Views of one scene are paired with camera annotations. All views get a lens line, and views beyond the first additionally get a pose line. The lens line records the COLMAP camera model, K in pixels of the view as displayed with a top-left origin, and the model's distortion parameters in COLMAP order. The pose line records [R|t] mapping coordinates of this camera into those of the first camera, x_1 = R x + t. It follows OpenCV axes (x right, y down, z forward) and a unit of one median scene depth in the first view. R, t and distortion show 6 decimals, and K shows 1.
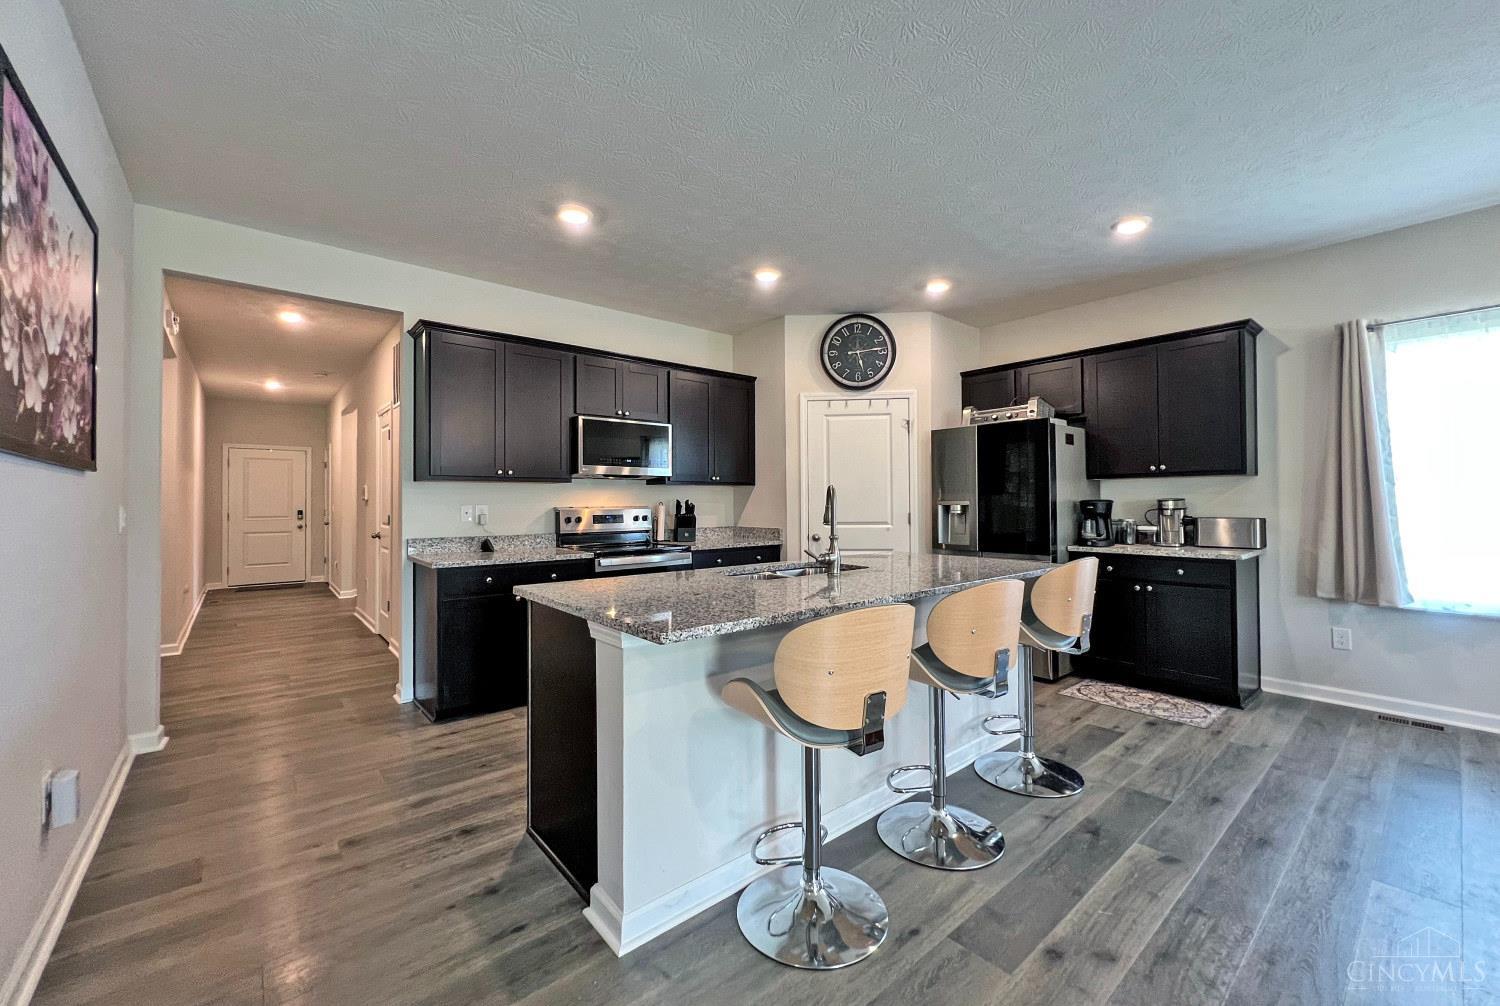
lens RADIAL K [[600.0, 0, 748.4], [0, 600.0, 495.6], [0, 0, 1]] dist [-0.001406, -0.000280]
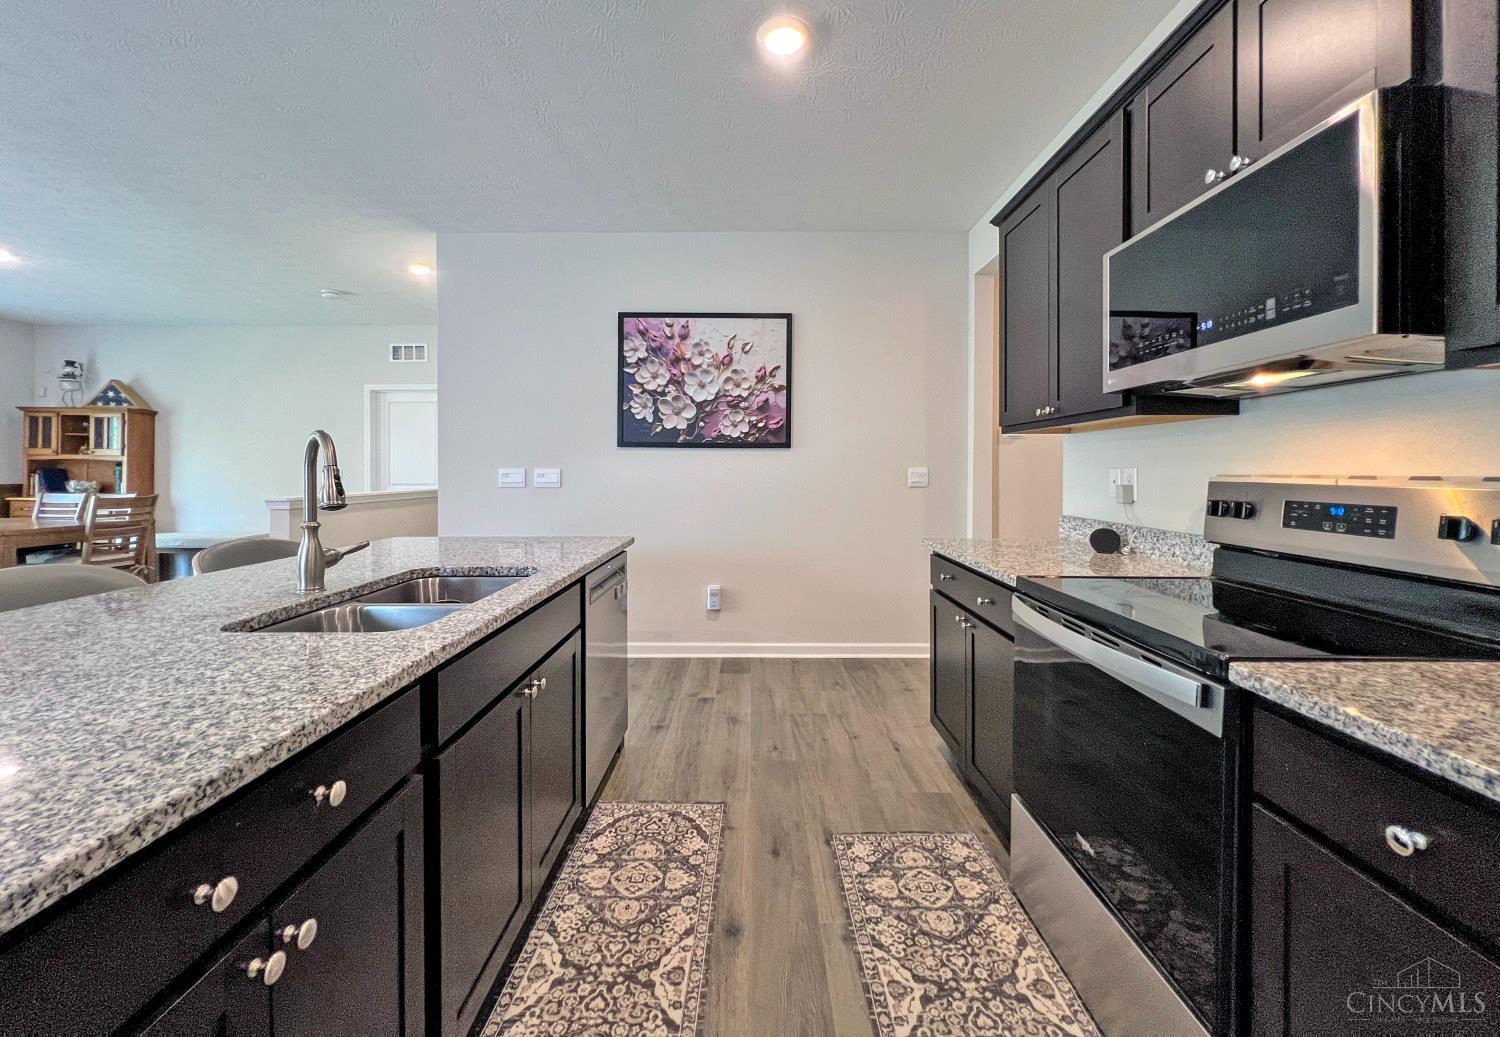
lens RADIAL K [[597.7, 0, 750.2], [0, 597.7, 475.6], [0, 0, 1]] dist [-0.001252, 0.000288]
pose [[-0.647783, 0.011229, -0.761742, 0.184256], [0.010288, 0.999929, 0.005992, 0.015496], [0.761755, -0.003955, -0.647853, 1.029699]]
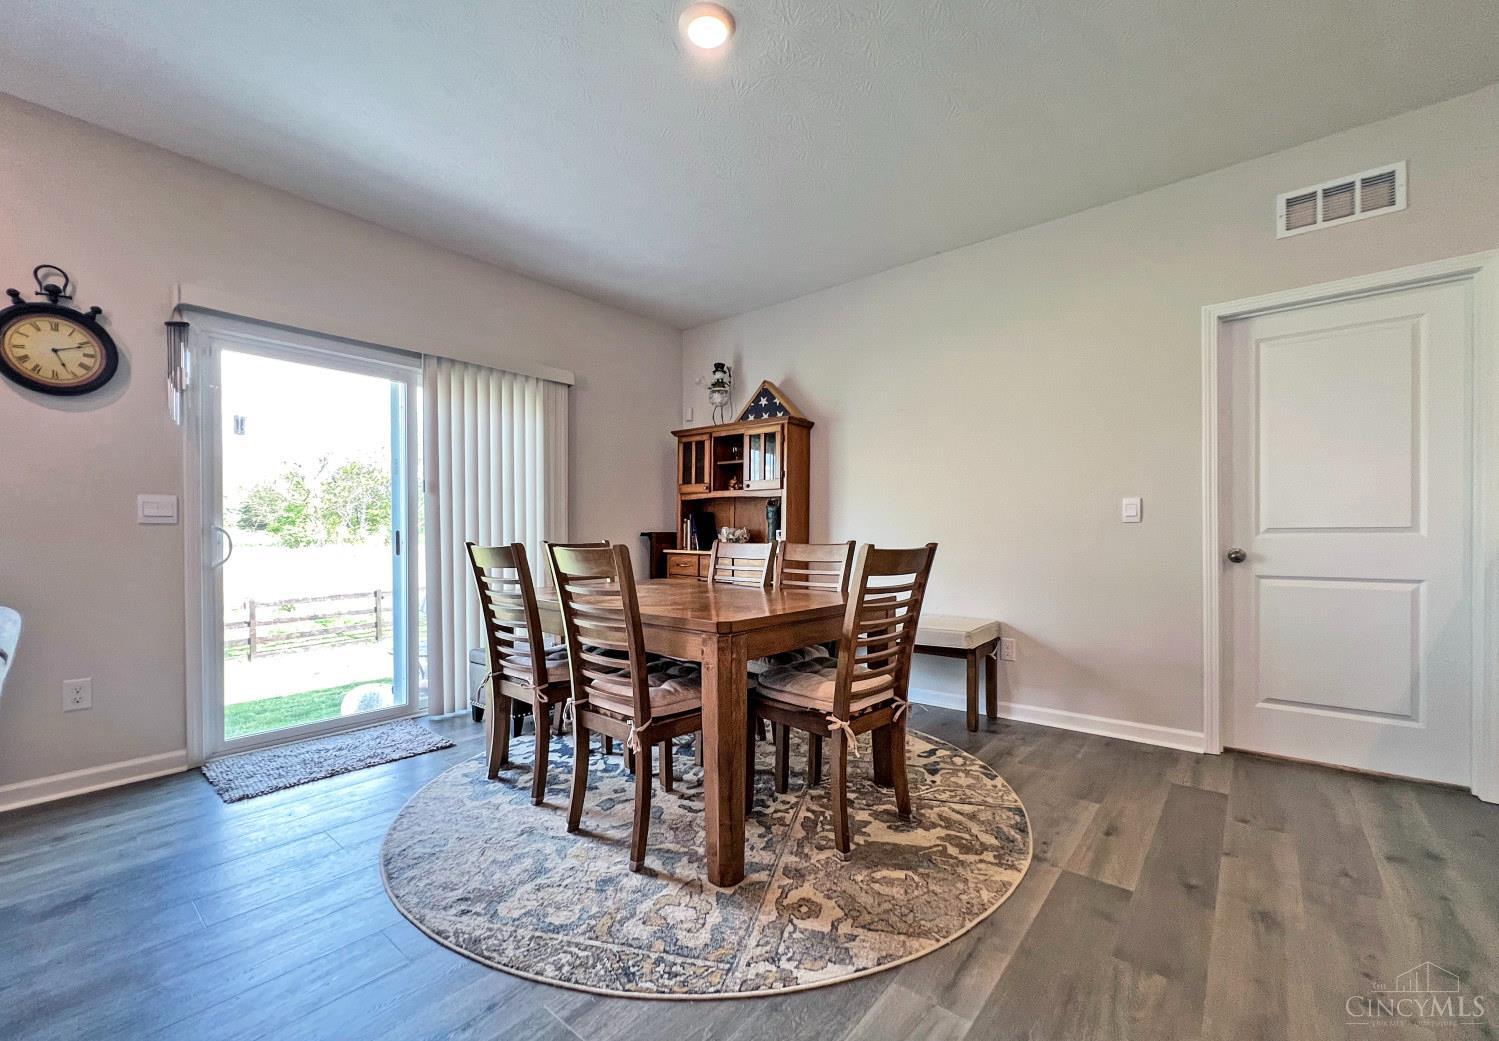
lens RADIAL K [[617.0, 0, 750.6], [0, 617.0, 542.2], [0, 0, 1]] dist [-0.000927, 0.000204]
pose [[-0.983238, 0.012554, -0.181896, 0.295202], [0.011886, 0.999918, 0.004766, 0.041056], [0.181941, 0.002524, -0.983306, -0.070742]]
